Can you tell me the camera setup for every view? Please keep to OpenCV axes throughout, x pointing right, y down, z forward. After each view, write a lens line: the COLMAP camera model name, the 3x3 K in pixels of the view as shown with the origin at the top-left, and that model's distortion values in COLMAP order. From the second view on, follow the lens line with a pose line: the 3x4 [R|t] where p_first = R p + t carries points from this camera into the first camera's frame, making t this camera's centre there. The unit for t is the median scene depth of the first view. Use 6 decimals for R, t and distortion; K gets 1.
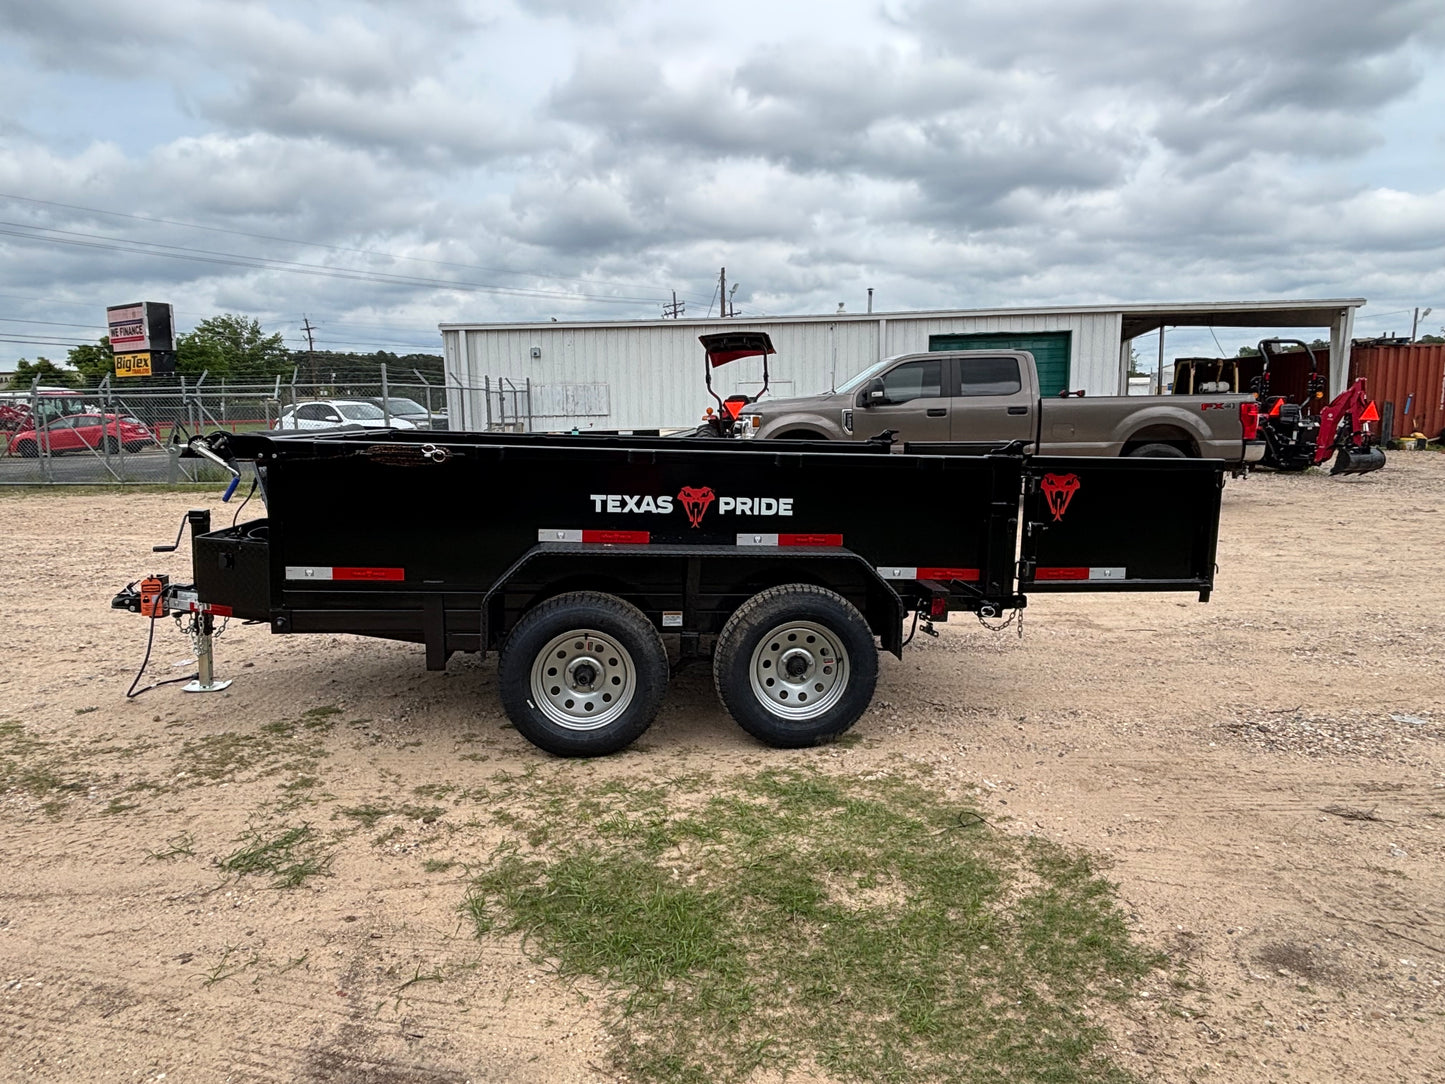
lens RADIAL K [[907.0, 0, 726.4], [0, 907.0, 503.1], [0, 0, 1]] dist [0.032351, -0.041207]
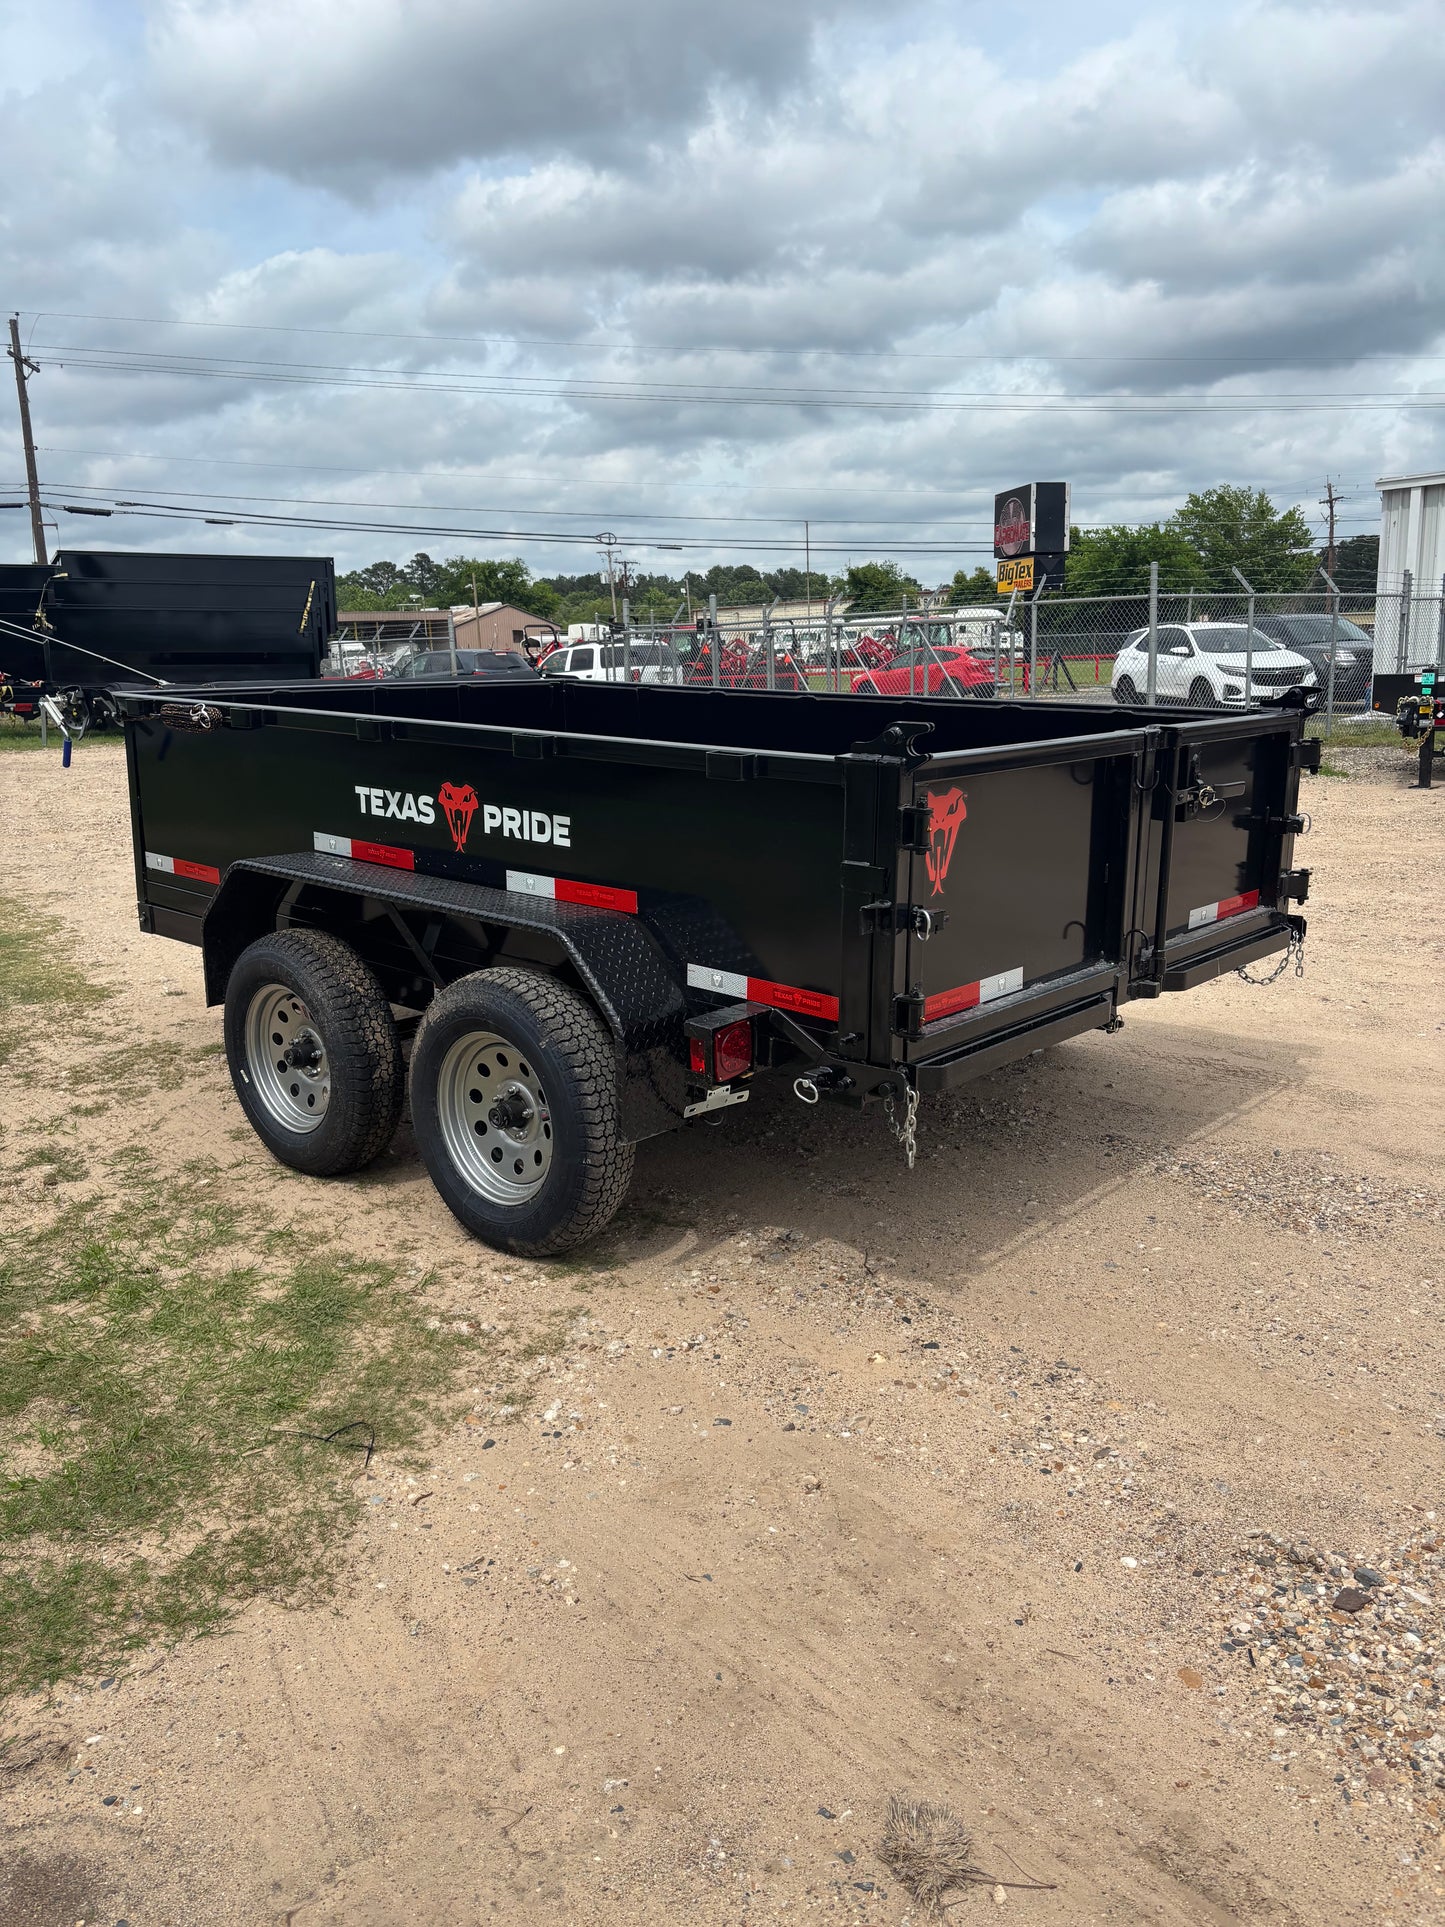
lens RADIAL K [[1460.5, 0, 749.0], [0, 1460.5, 973.3], [0, 0, 1]] dist [0.009846, 0.009543]
pose [[0.682700, 0.154646, -0.714147, 0.845349], [-0.063754, 0.986227, 0.152618, -0.056809], [0.727912, -0.058662, 0.683156, 0.506217]]
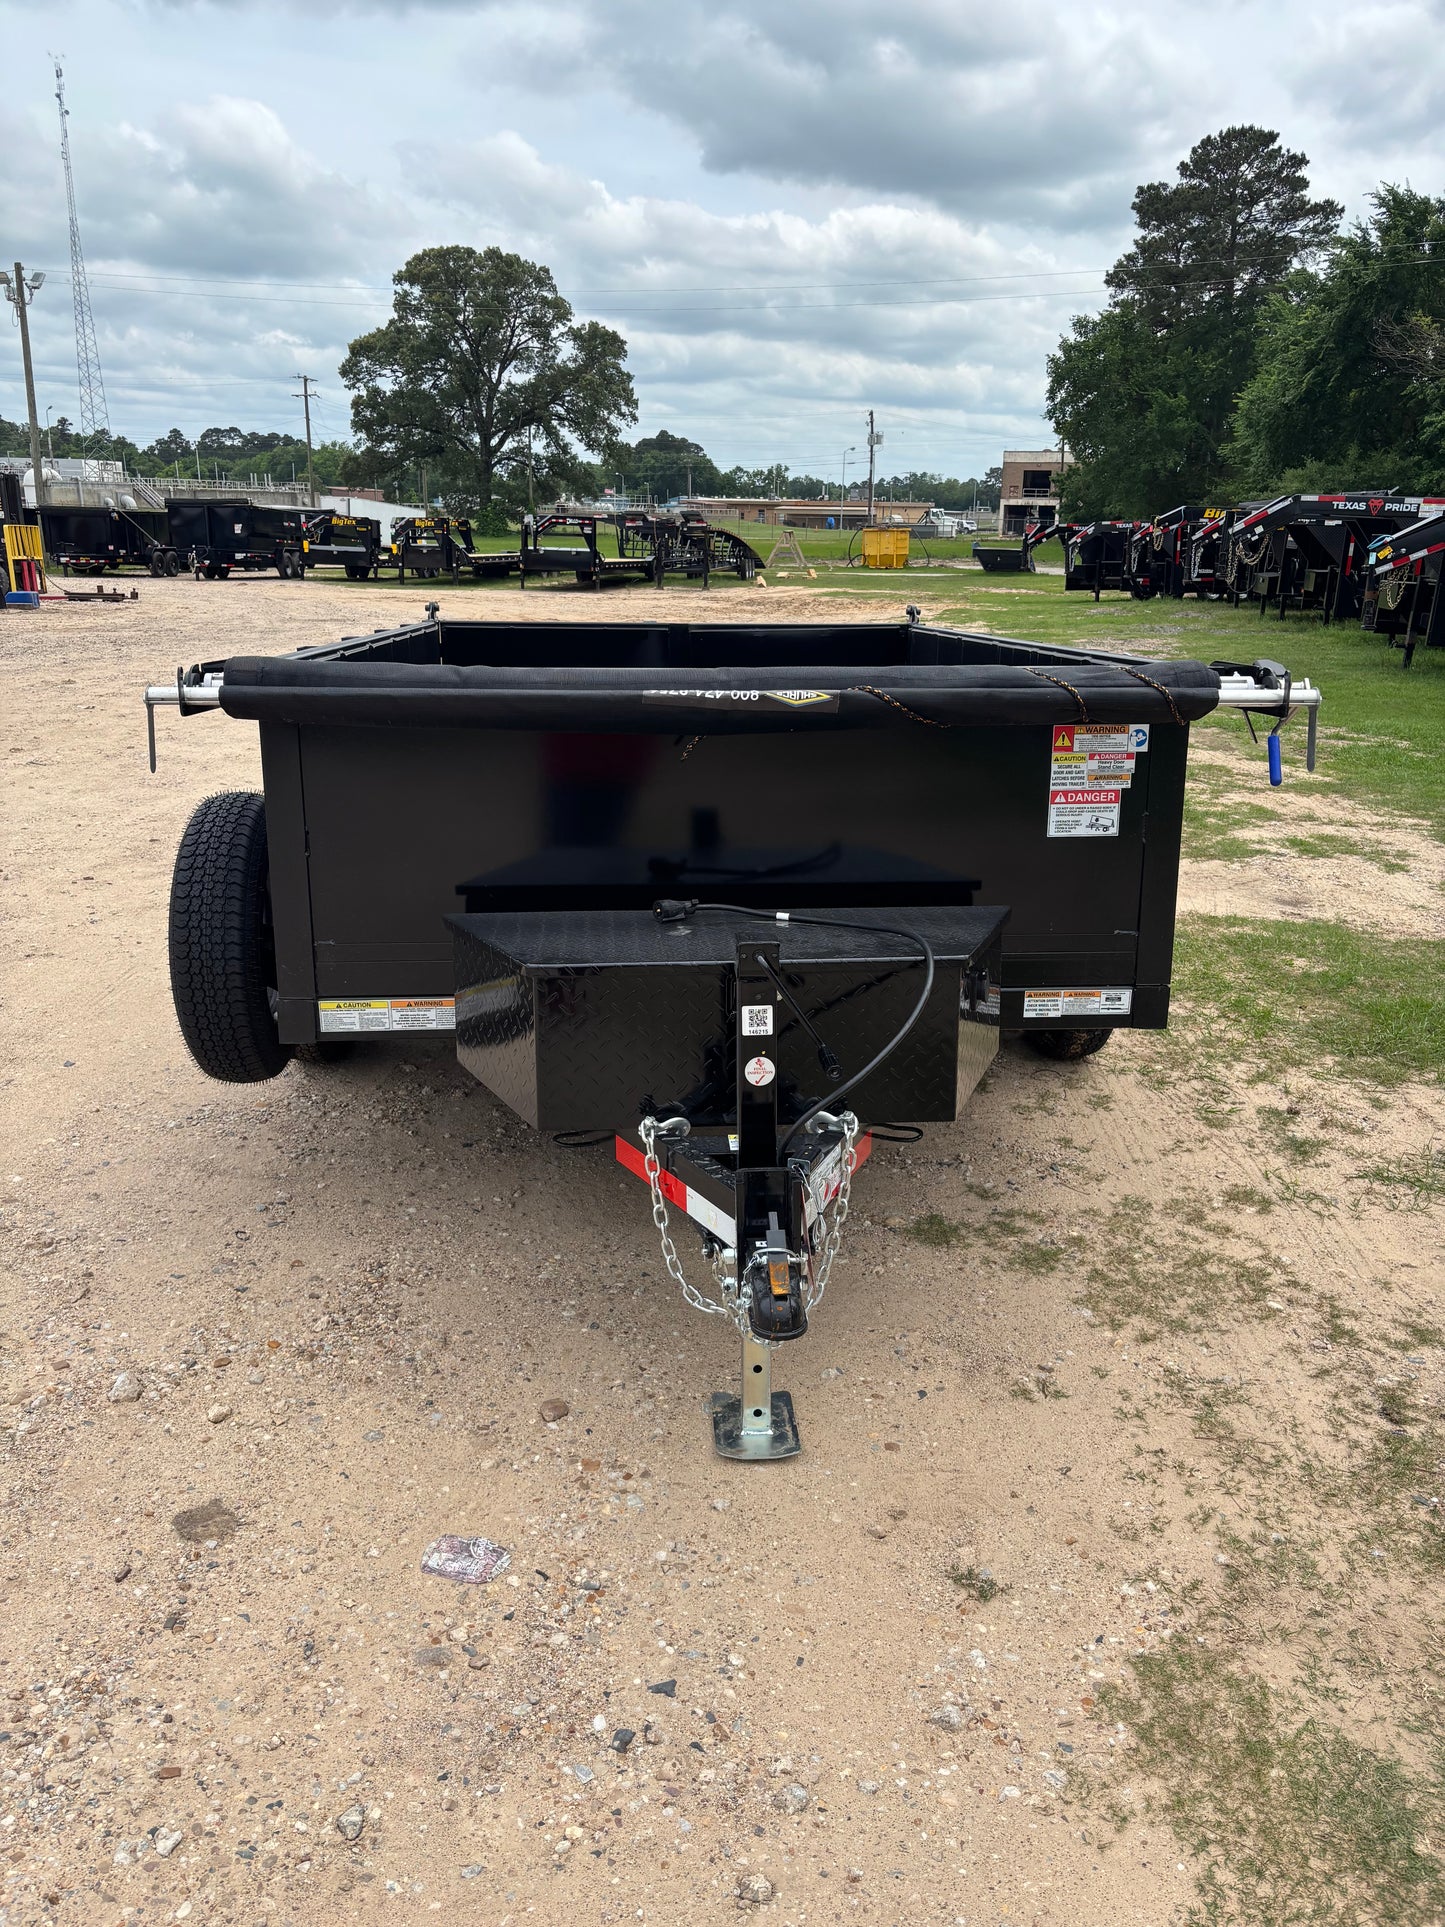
lens RADIAL K [[1453.0, 0, 722.5], [0, 1453.0, 963.5], [0, 0, 1]] dist [0.034540, -0.050329]
pose [[0.035034, -0.280961, 0.959079, -1.353573], [0.091301, 0.956555, 0.276887, -0.161907], [-0.995207, 0.077865, 0.059164, 1.234959]]
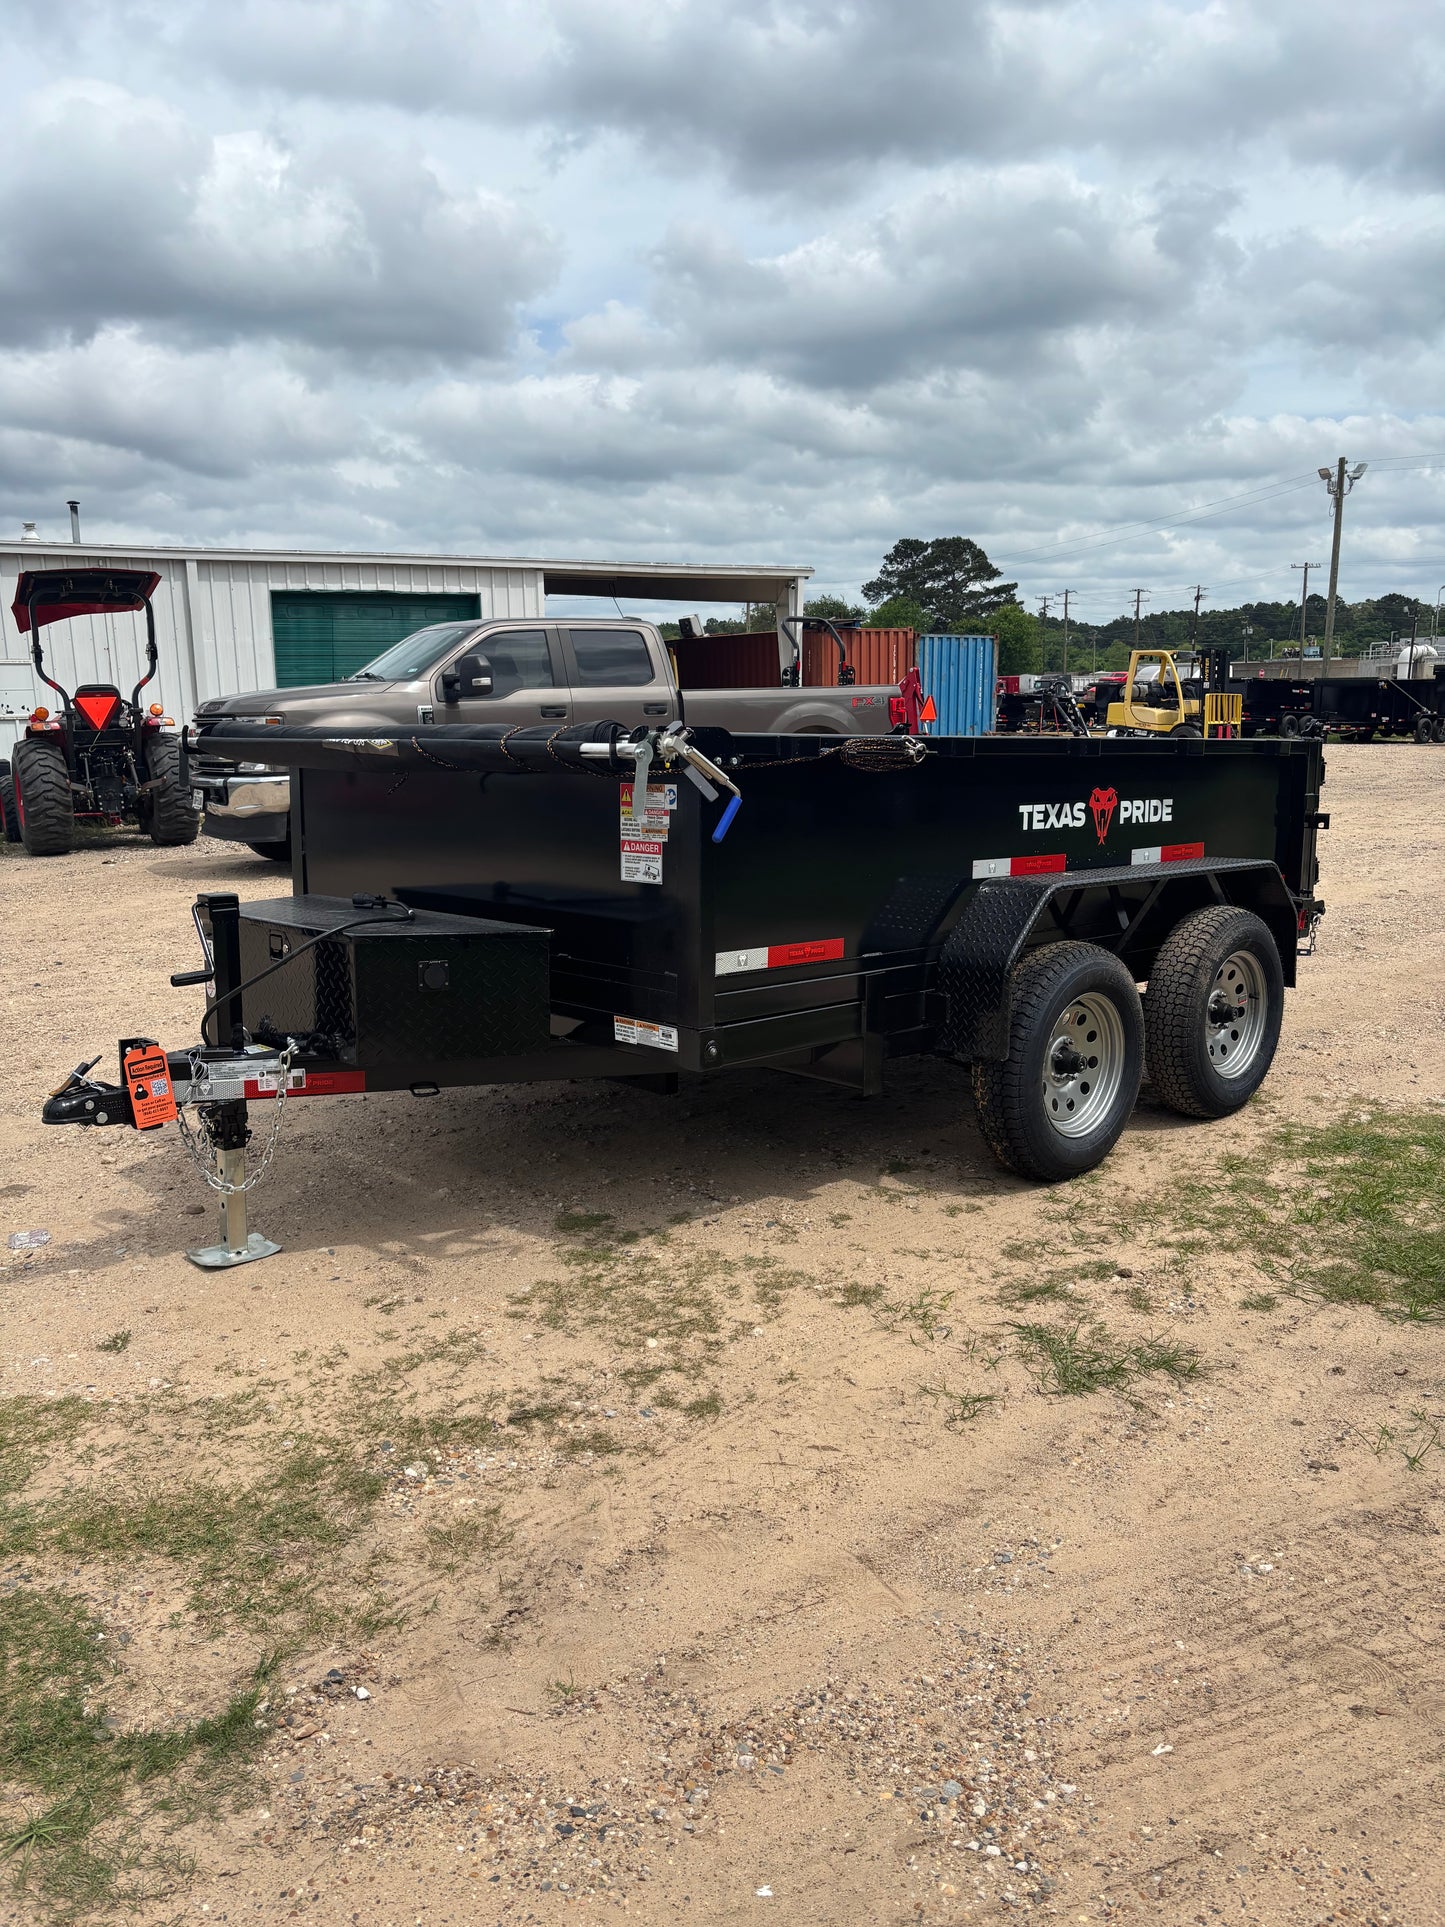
lens RADIAL K [[1453.0, 0, 722.5], [0, 1453.0, 963.5], [0, 0, 1]] dist [0.034540, -0.050329]
pose [[0.789209, -0.114437, 0.603368, -1.048397], [0.076190, 0.993140, 0.088706, -0.005400], [-0.609380, -0.024037, 0.792514, 0.275888]]
